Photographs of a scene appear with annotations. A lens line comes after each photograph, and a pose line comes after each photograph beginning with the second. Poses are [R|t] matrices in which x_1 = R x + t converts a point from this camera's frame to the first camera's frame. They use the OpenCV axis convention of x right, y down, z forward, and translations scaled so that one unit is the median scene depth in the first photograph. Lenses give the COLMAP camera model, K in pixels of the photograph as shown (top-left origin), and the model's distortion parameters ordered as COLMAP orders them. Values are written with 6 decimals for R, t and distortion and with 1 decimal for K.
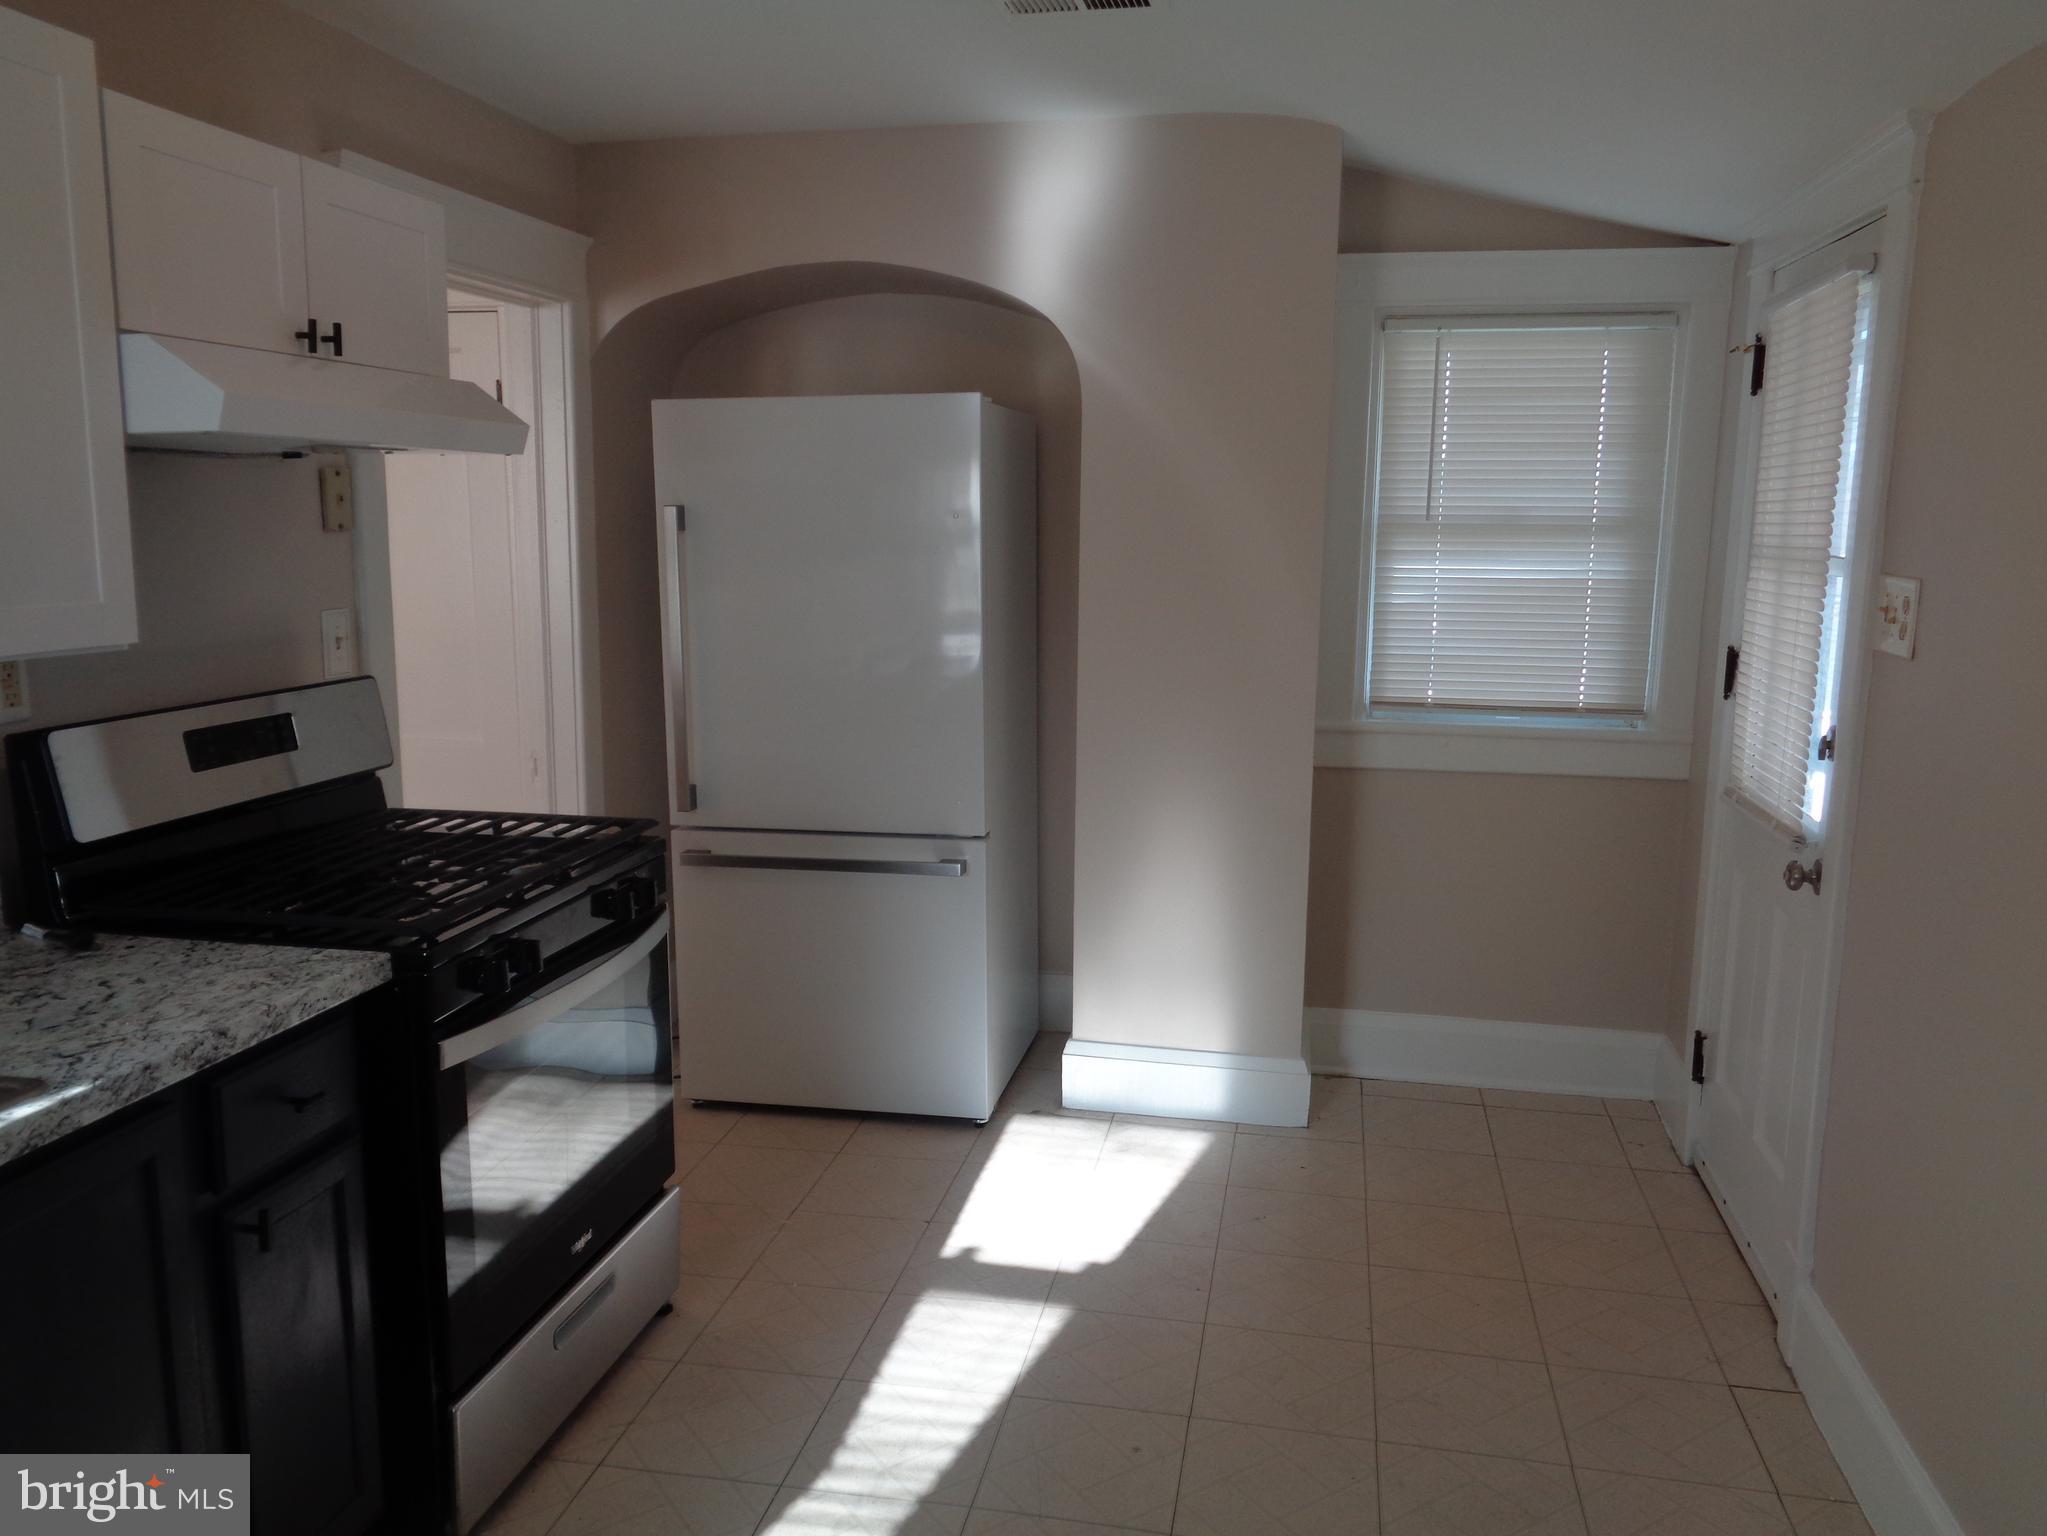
lens RADIAL K [[1538.9, 0, 1023.5], [0, 1538.9, 768.0], [0, 0, 1]] dist [-0.005684, -0.002732]
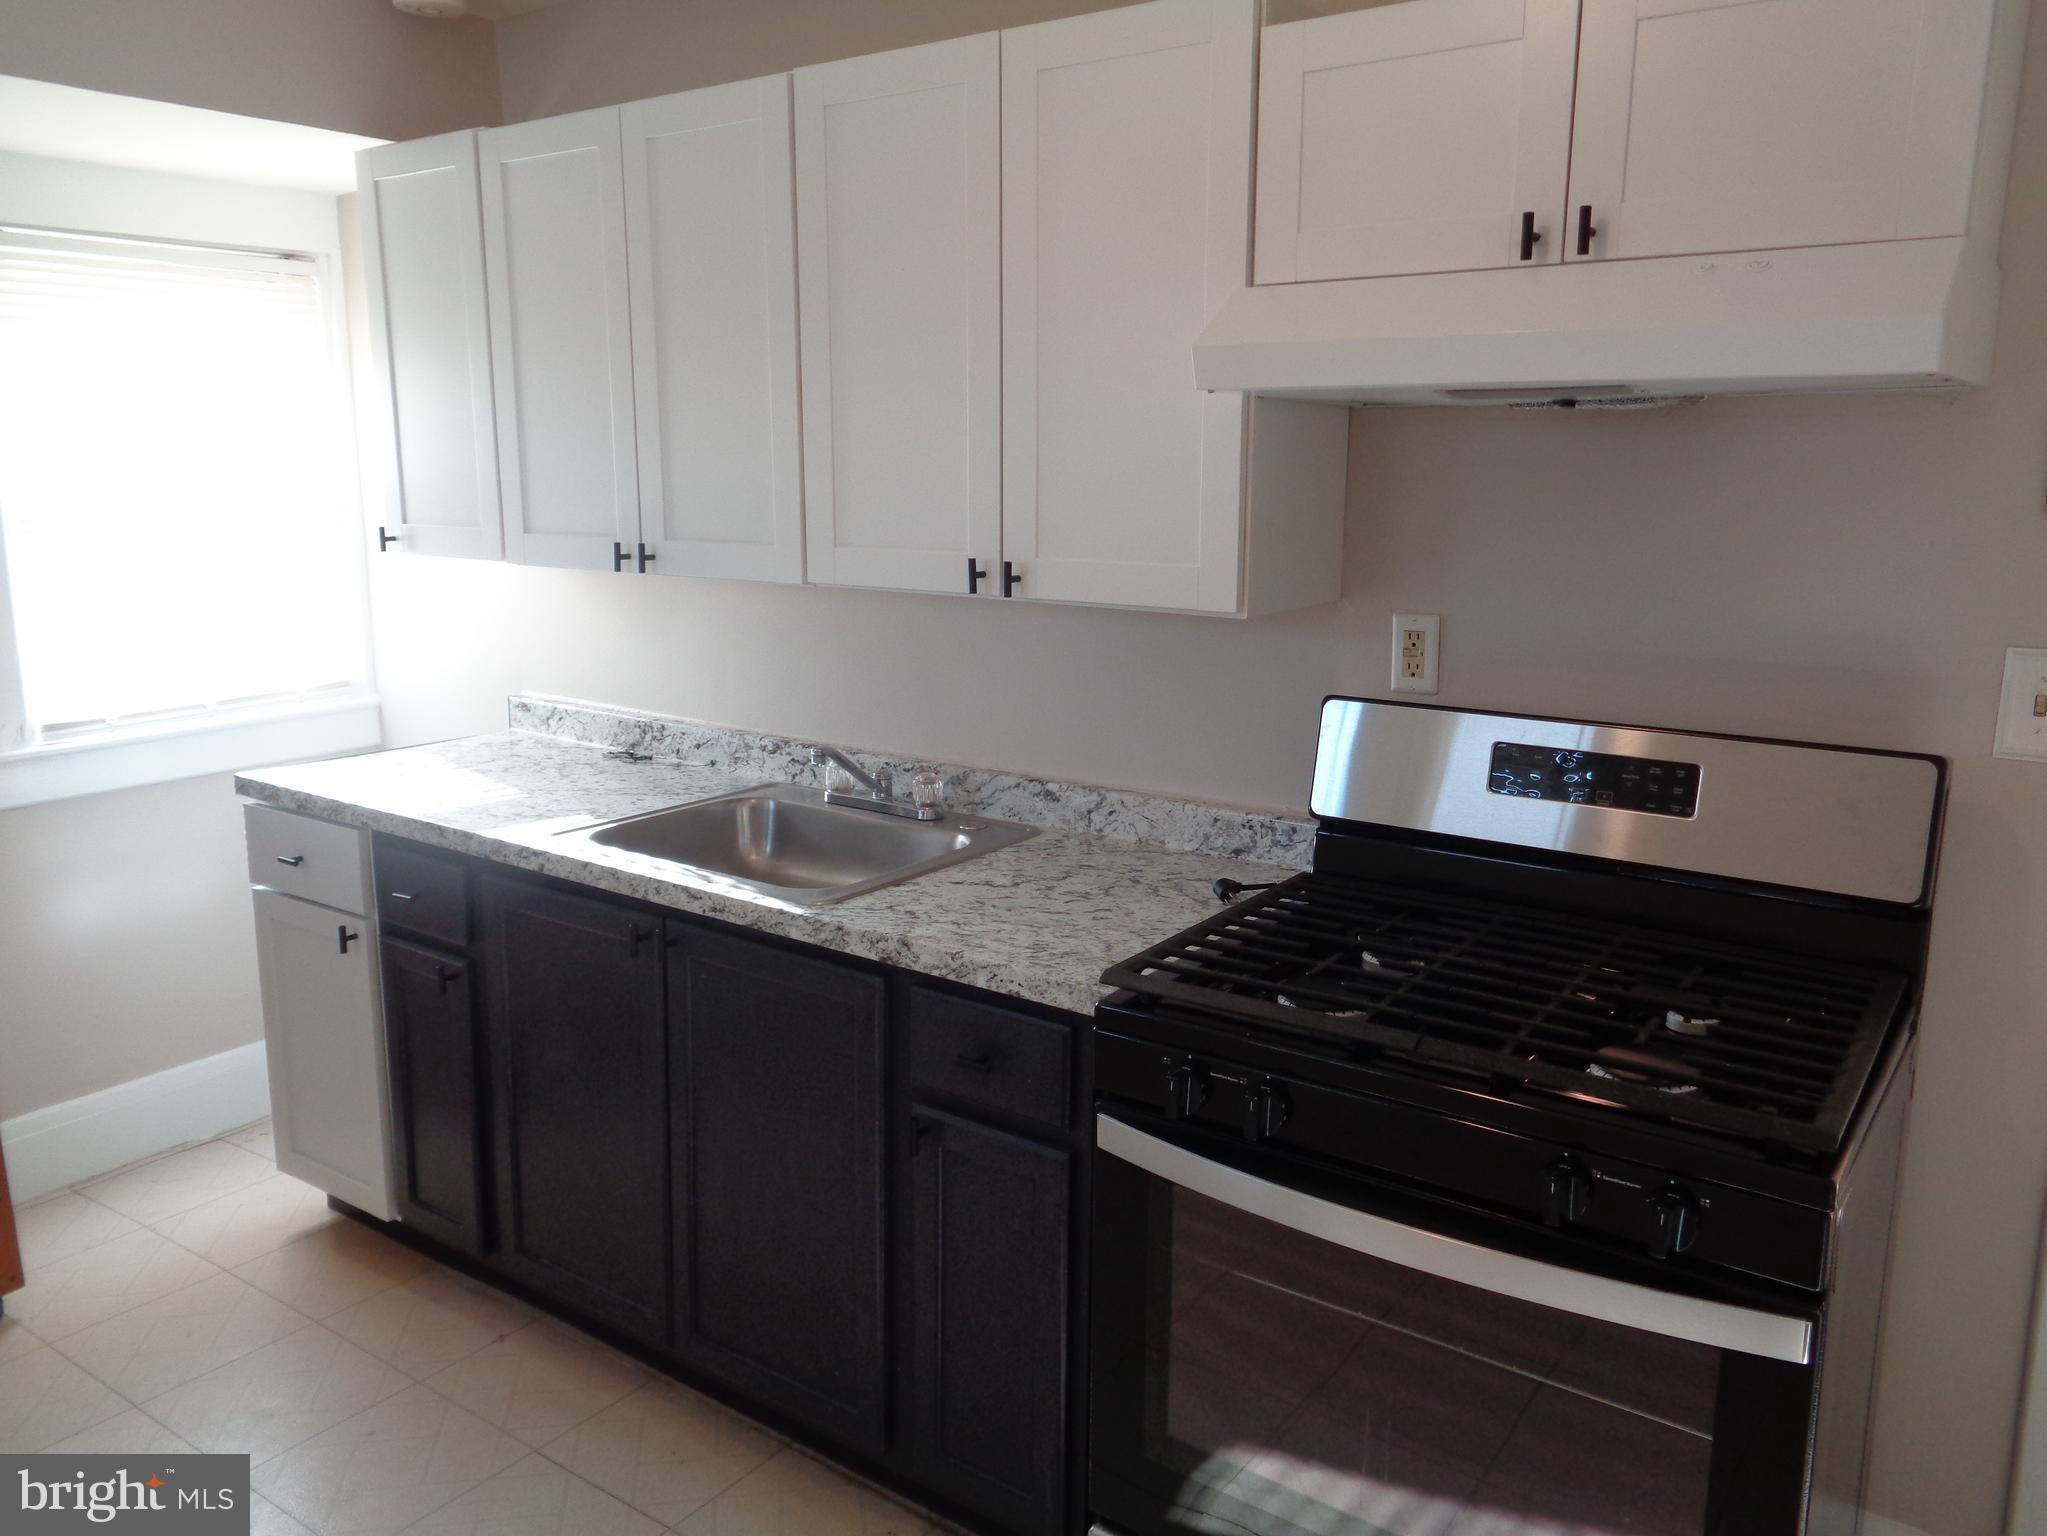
lens RADIAL K [[1538.9, 0, 1023.5], [0, 1538.9, 768.0], [0, 0, 1]] dist [-0.005684, -0.002732]
pose [[-0.413341, 0.175055, -0.893591, 0.413692], [-0.152010, 0.954310, 0.257264, -0.245779], [0.897799, 0.242173, -0.367845, 1.417327]]
